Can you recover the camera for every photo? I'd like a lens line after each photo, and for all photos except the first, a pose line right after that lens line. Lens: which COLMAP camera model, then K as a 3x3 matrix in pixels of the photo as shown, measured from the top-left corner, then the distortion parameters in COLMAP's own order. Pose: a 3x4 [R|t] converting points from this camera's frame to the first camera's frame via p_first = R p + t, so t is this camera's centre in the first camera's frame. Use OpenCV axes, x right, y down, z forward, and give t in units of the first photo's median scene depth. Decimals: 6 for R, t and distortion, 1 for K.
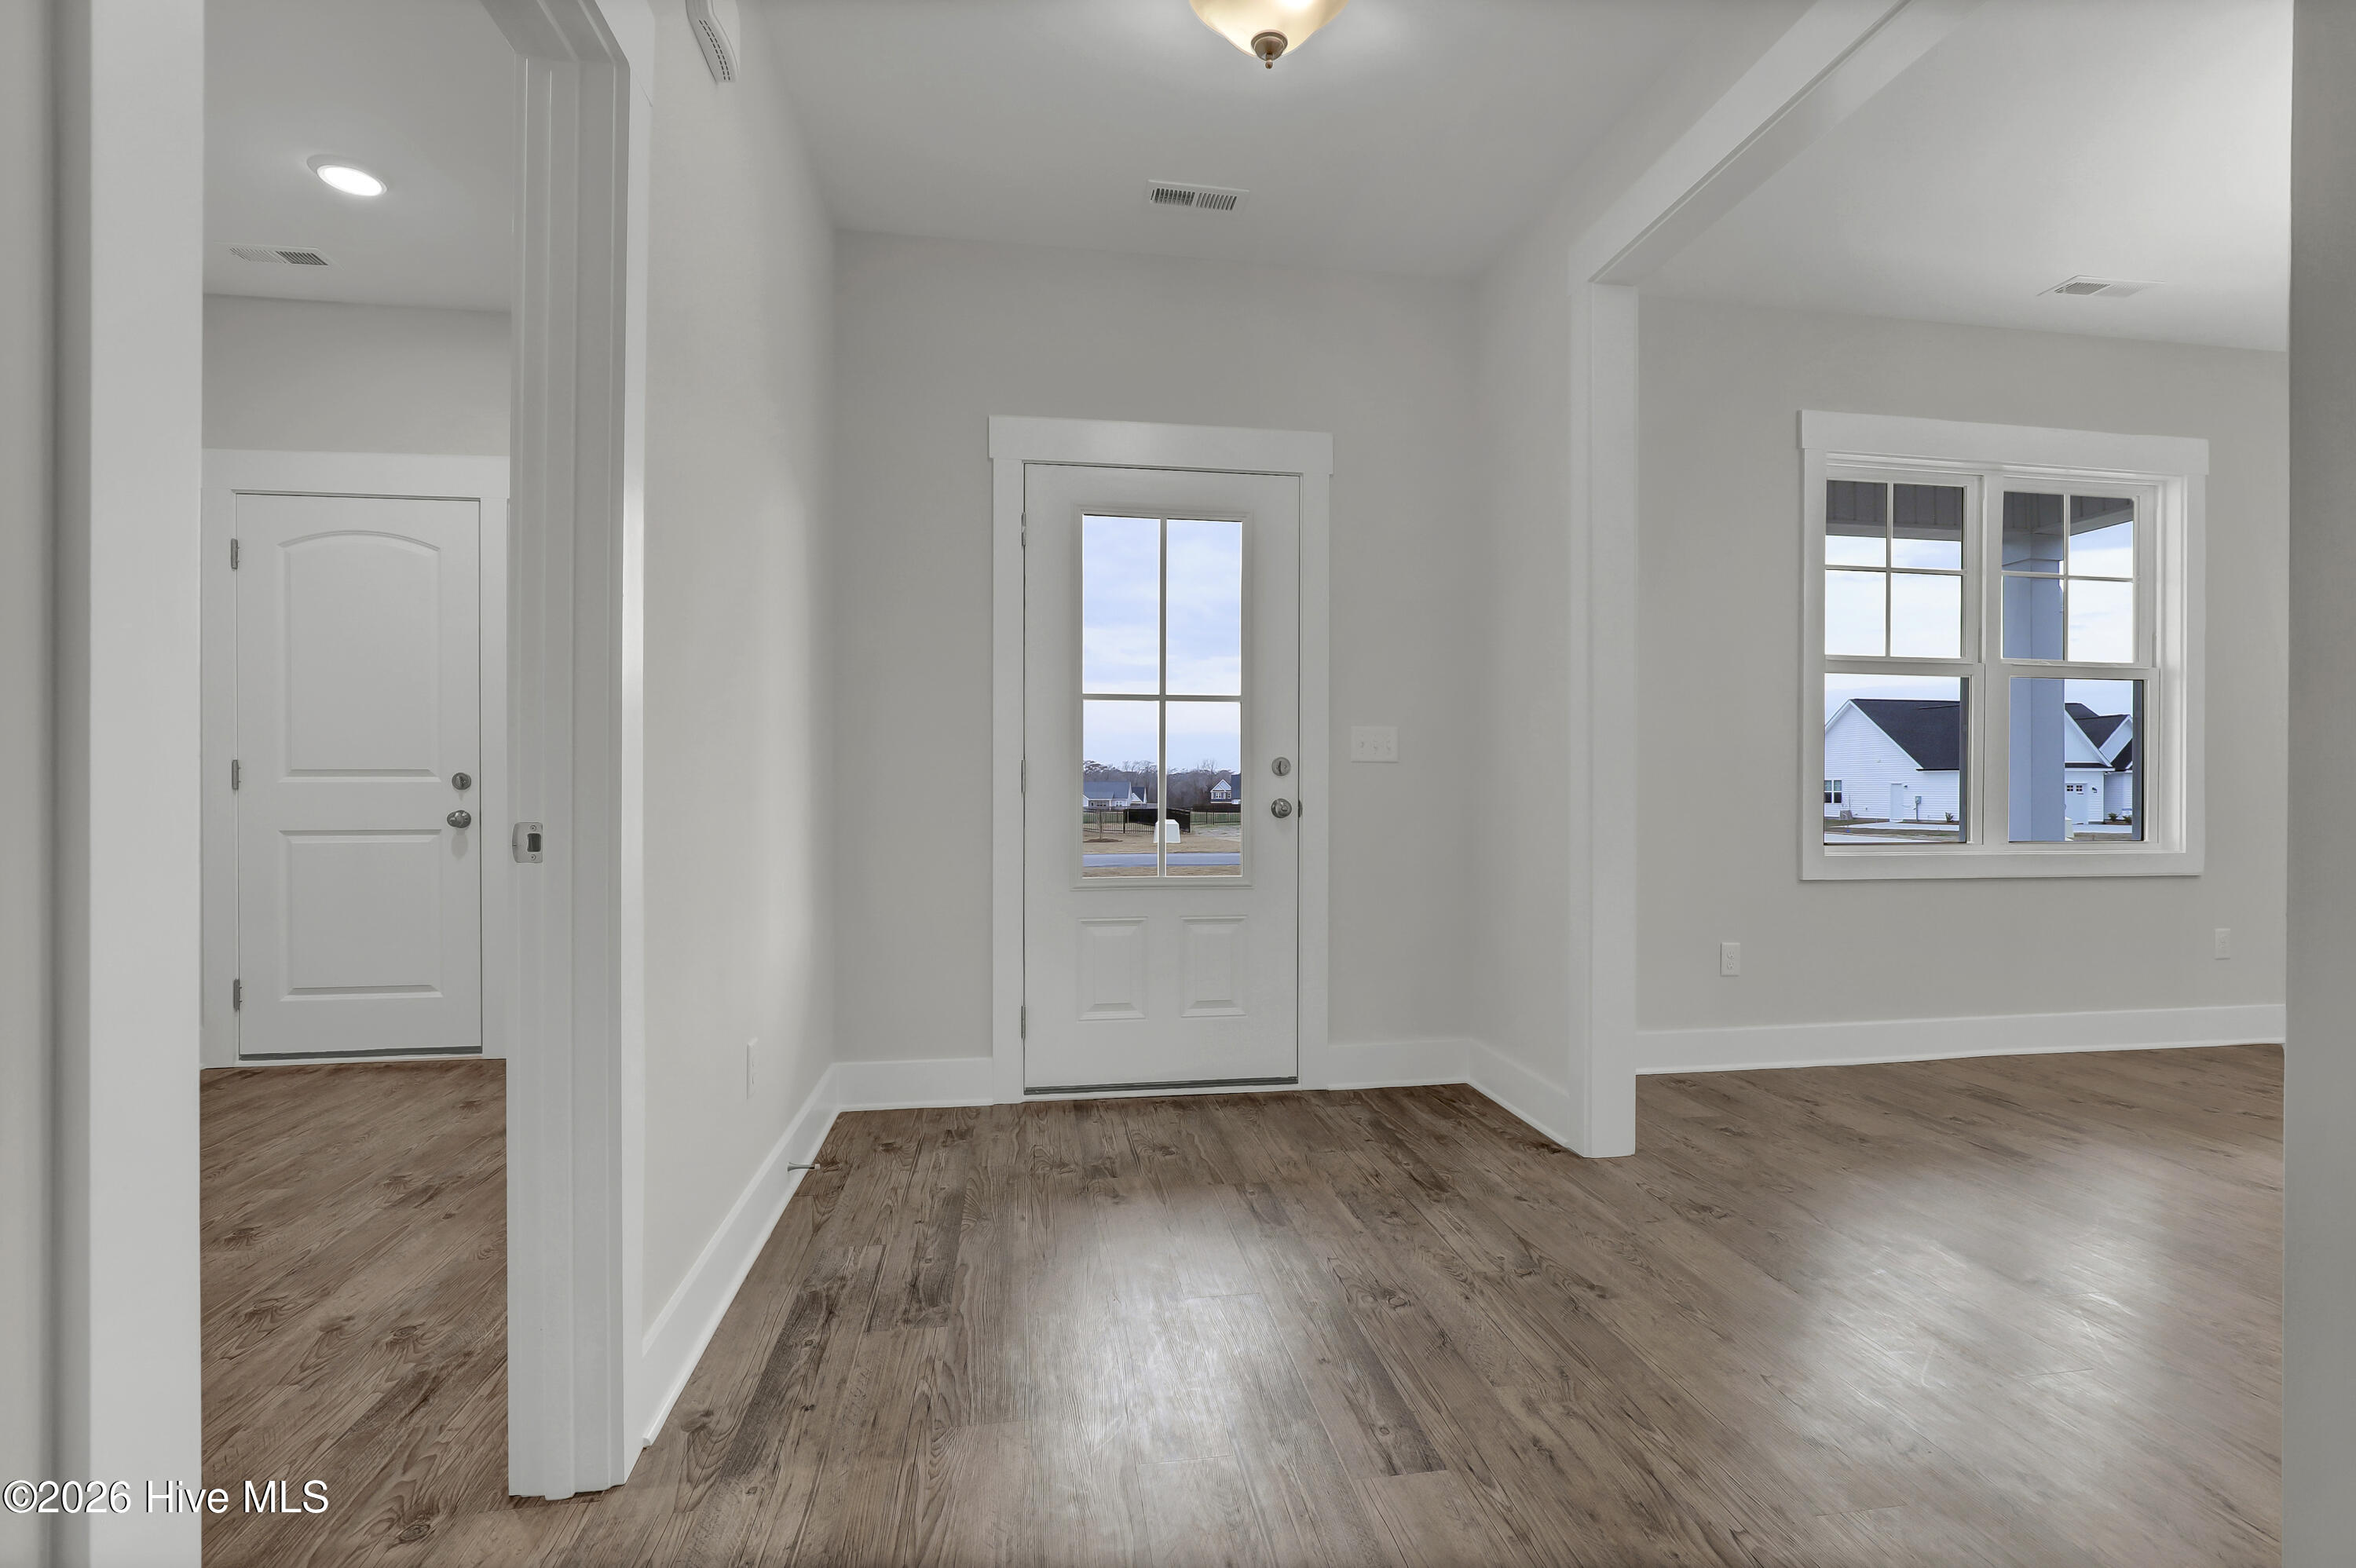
lens RADIAL K [[1103.7, 0, 1198.5], [0, 1103.7, 784.3], [0, 0, 1]] dist [-0.015518, 0.005866]
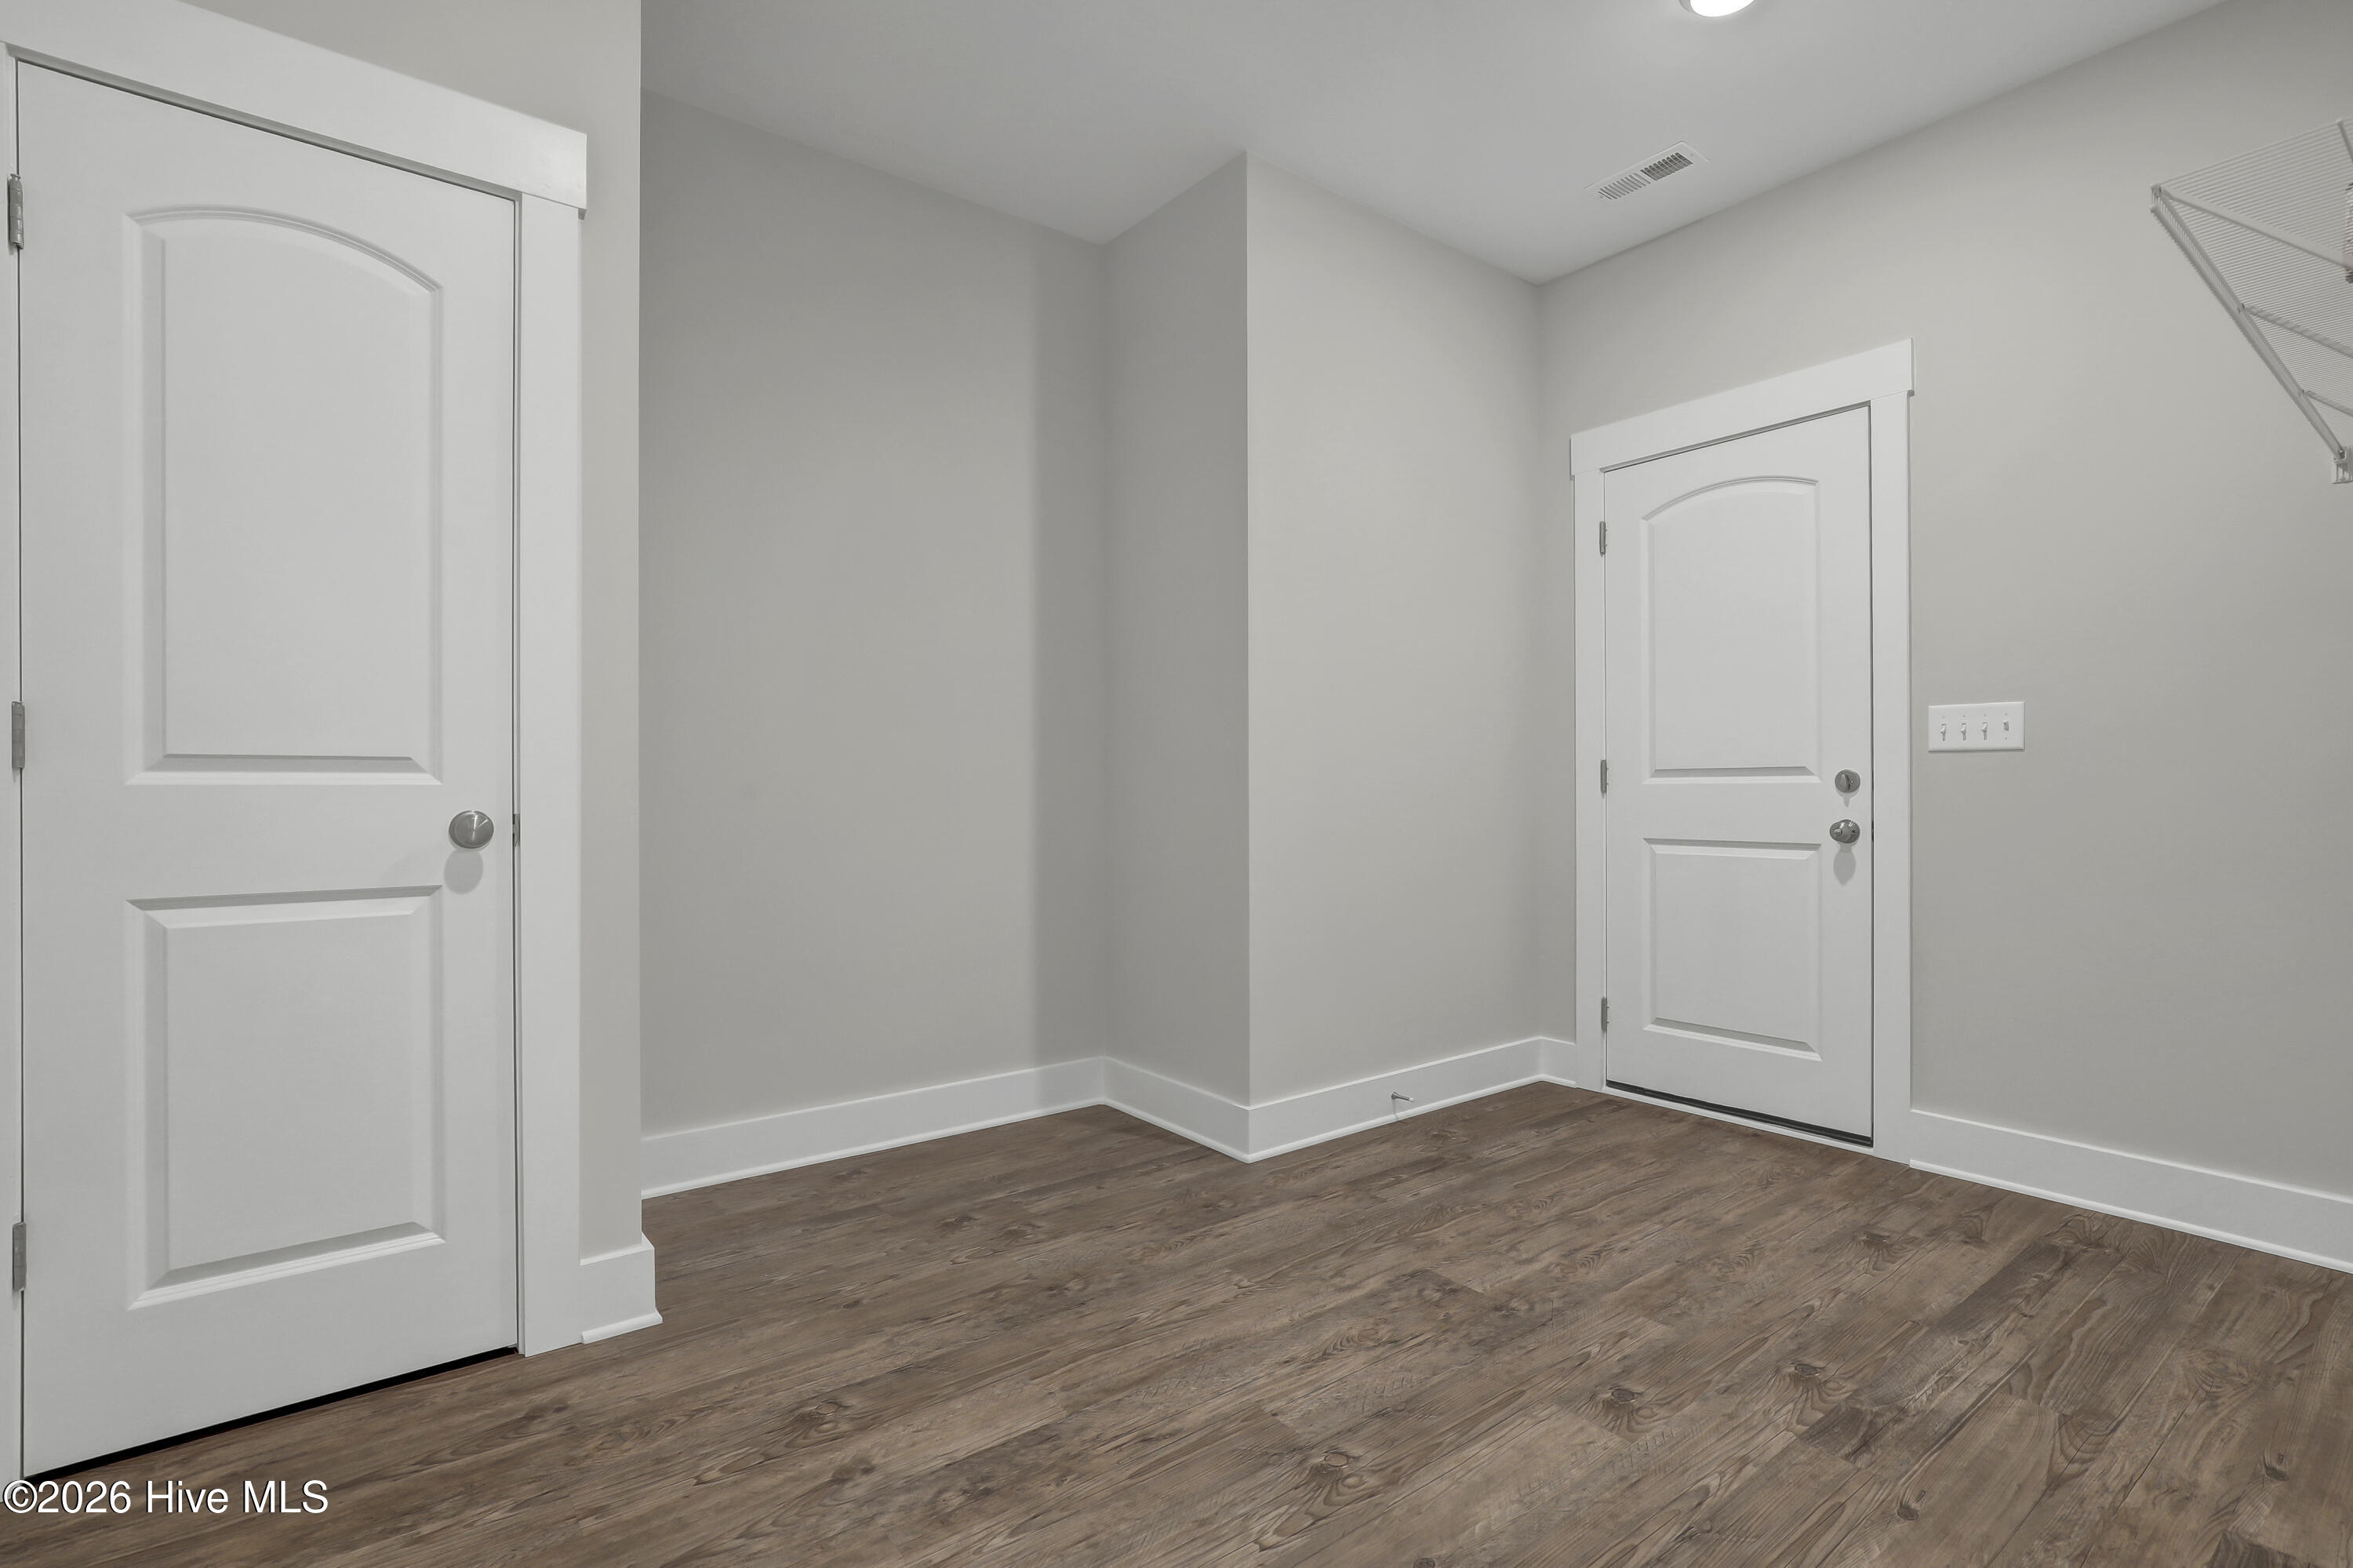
lens RADIAL K [[1102.4, 0, 1187.1], [0, 1102.4, 791.6], [0, 0, 1]] dist [-0.015518, 0.005866]
pose [[0.476700, 0.002144, -0.879064, -0.254285], [0.001803, 0.999993, 0.003417, 0.000787], [0.879064, -0.003214, 0.476692, 0.272926]]
